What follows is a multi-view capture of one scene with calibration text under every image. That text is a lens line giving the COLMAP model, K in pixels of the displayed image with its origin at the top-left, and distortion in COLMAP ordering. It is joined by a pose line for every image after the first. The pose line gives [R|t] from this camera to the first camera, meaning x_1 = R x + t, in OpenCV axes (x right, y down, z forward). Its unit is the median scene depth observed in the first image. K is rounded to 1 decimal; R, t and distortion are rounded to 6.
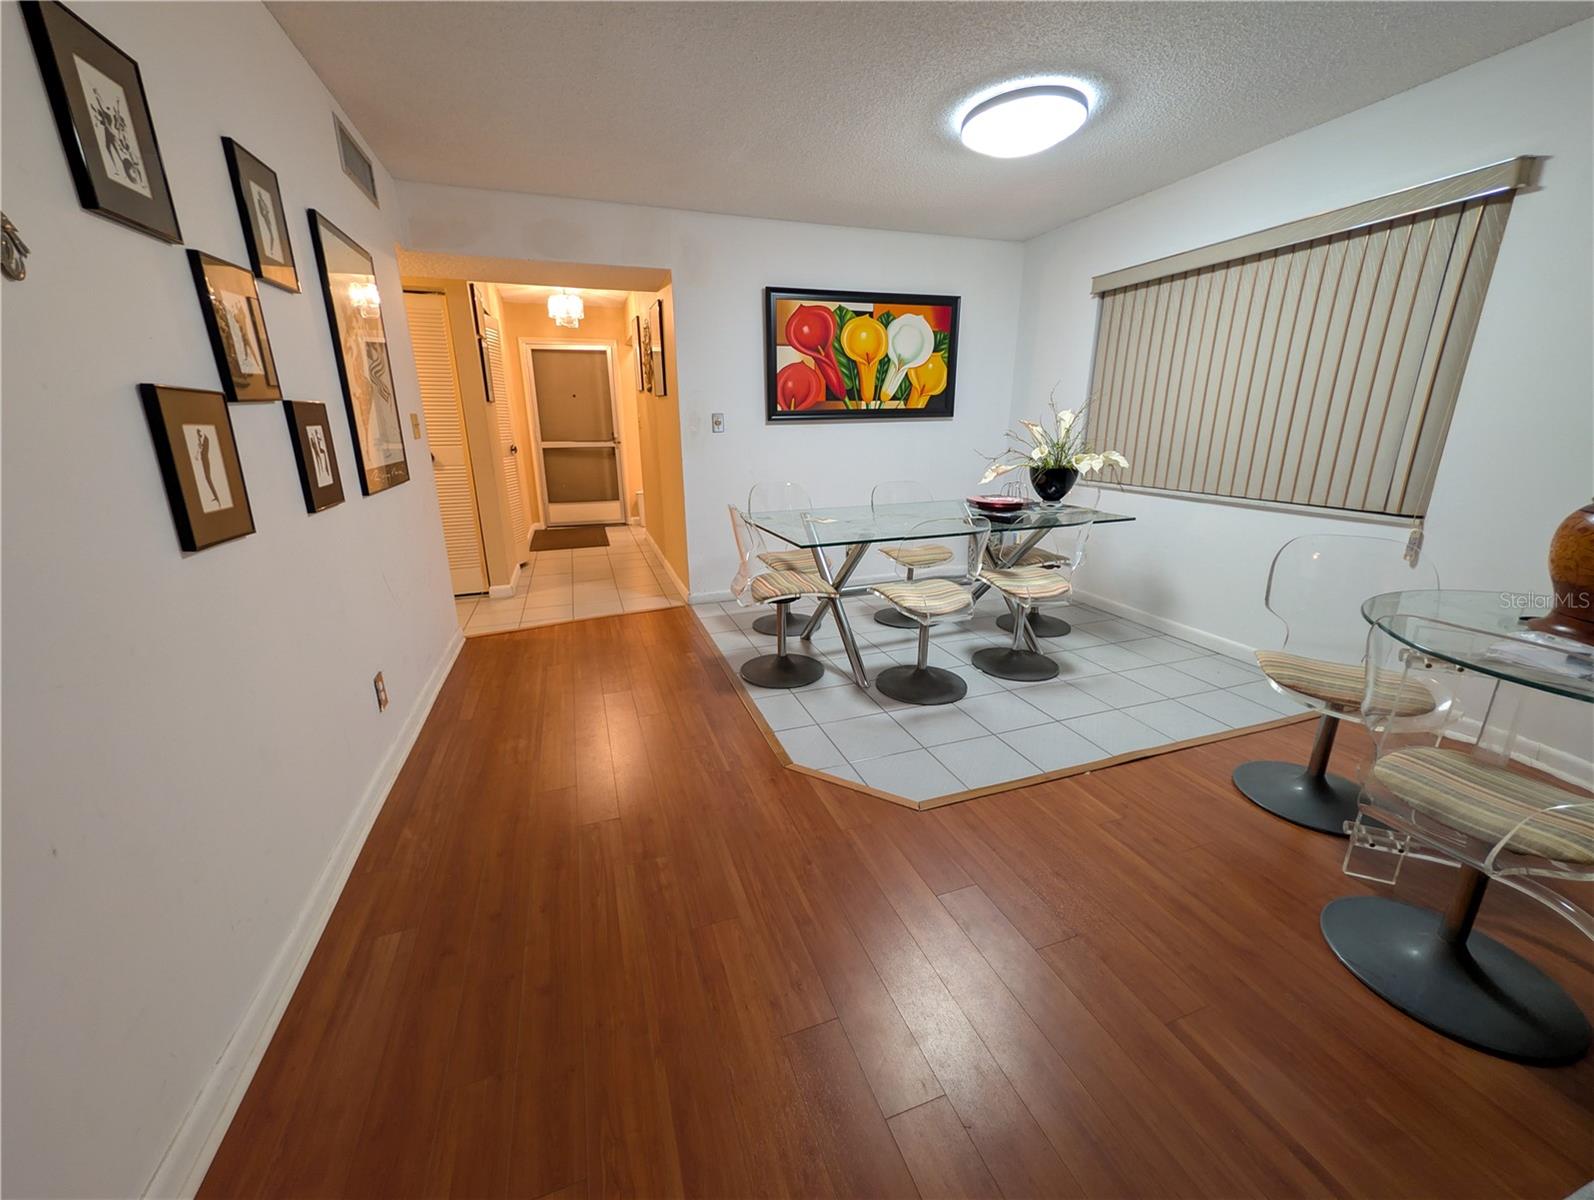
lens RADIAL K [[612.3, 0, 789.8], [0, 612.3, 596.6], [0, 0, 1]] dist [-0.001125, 0.000041]
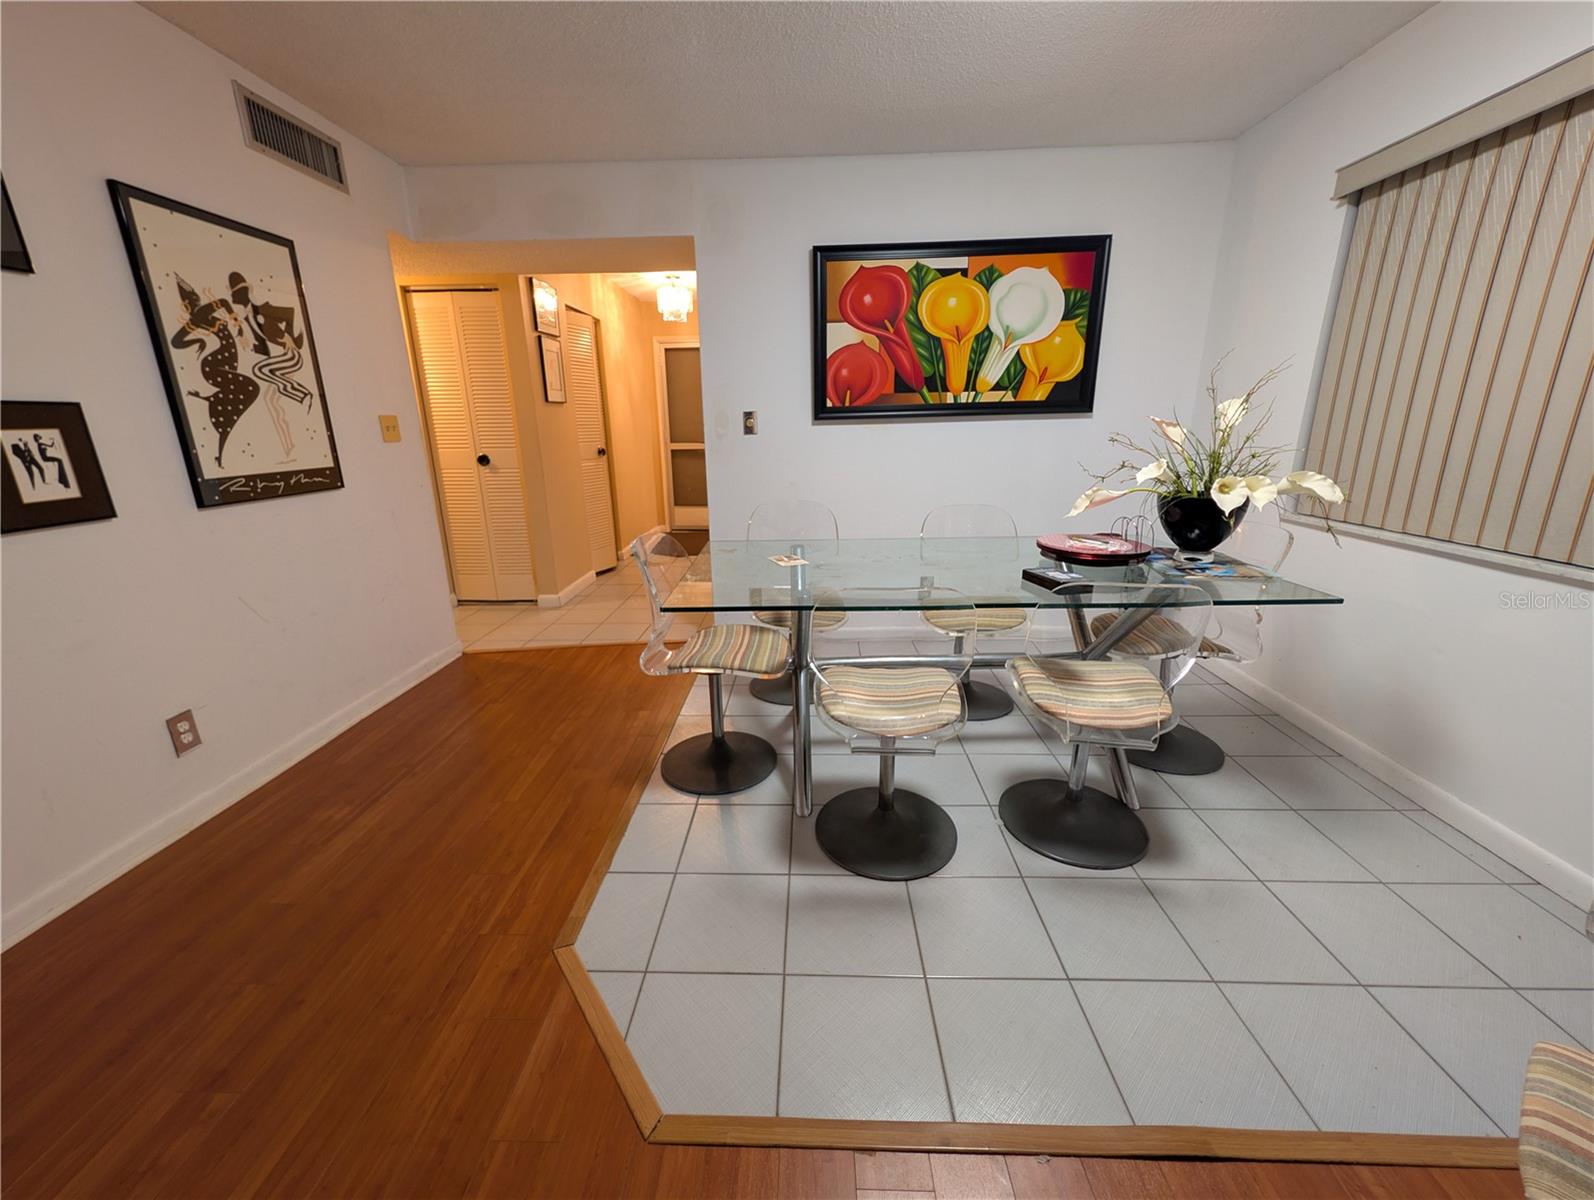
lens RADIAL K [[612.3, 0, 793.6], [0, 612.3, 595.1], [0, 0, 1]] dist [-0.001125, 0.000041]
pose [[0.932460, 0.092657, -0.349189, 0.239837], [-0.093225, 0.995529, 0.015218, -0.075042], [0.349038, 0.018363, 0.936929, 0.265867]]
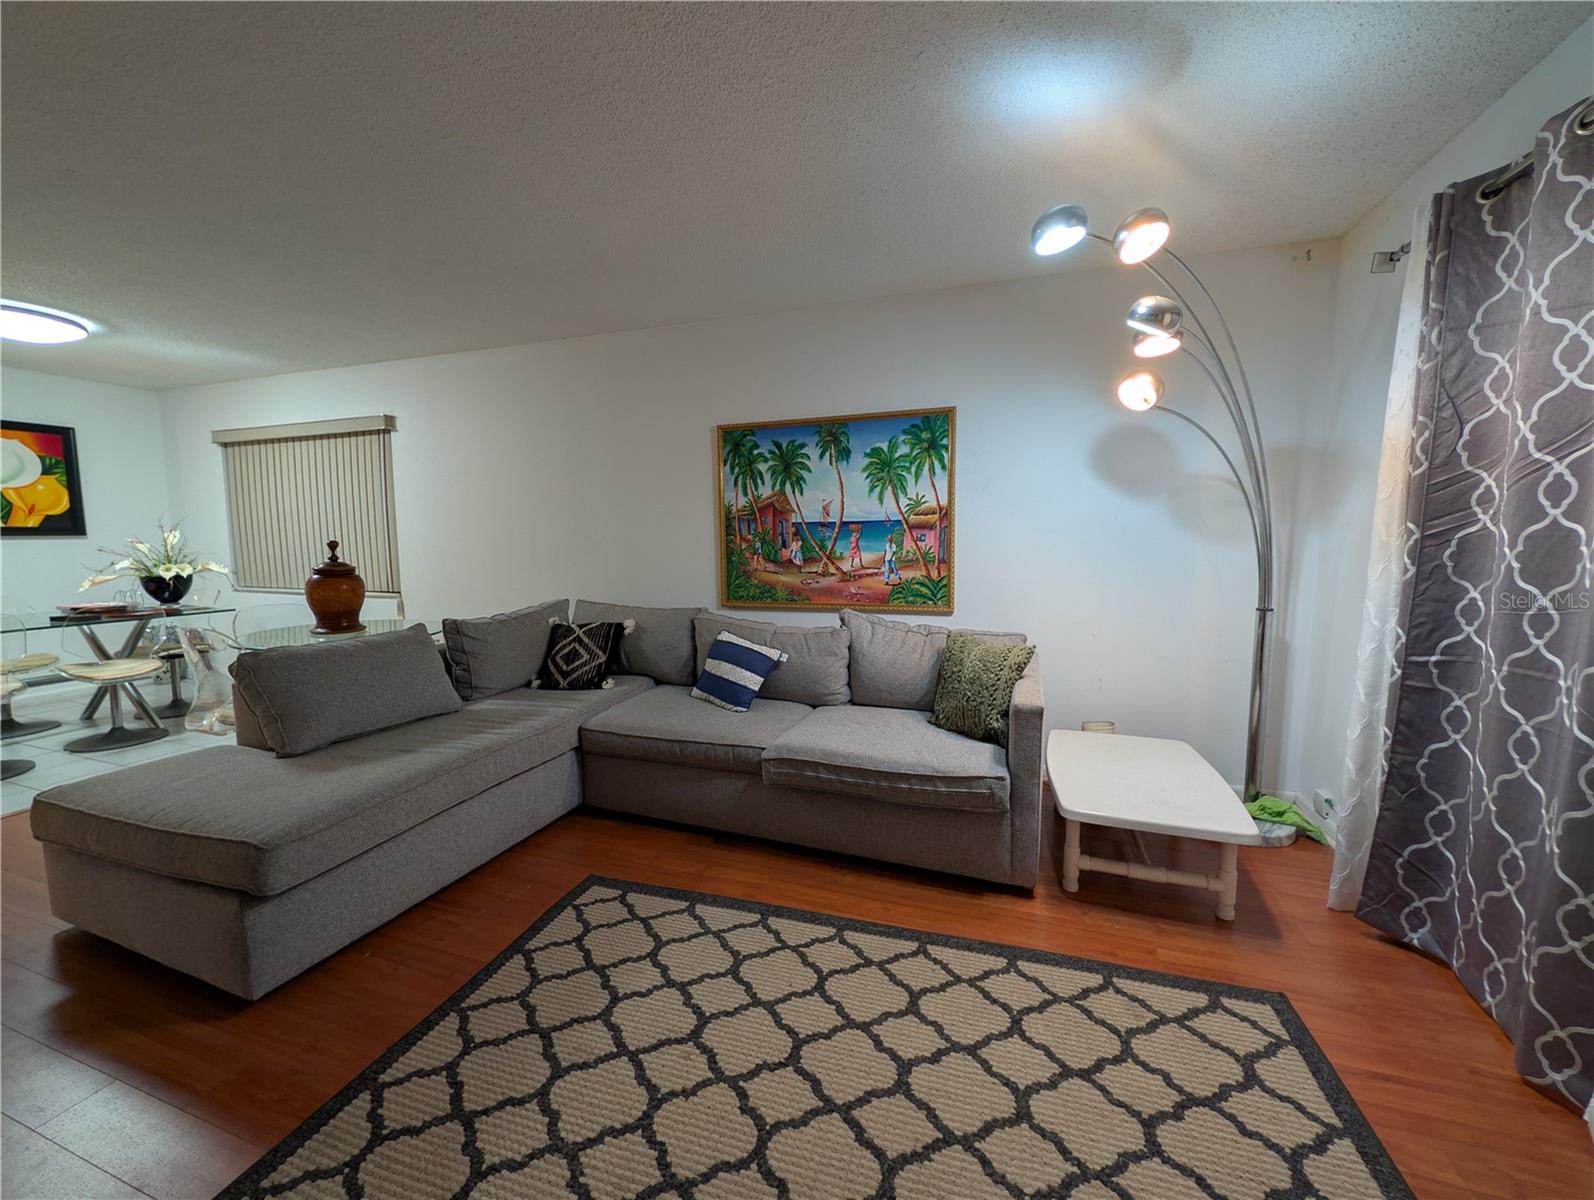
lens RADIAL K [[612.3, 0, 793.9], [0, 612.3, 594.4], [0, 0, 1]] dist [-0.001125, 0.000041]
pose [[0.616435, -0.066998, 0.784551, 0.209744], [0.213360, 0.973310, -0.084523, 0.170507], [-0.757948, 0.219495, 0.614277, -0.604490]]
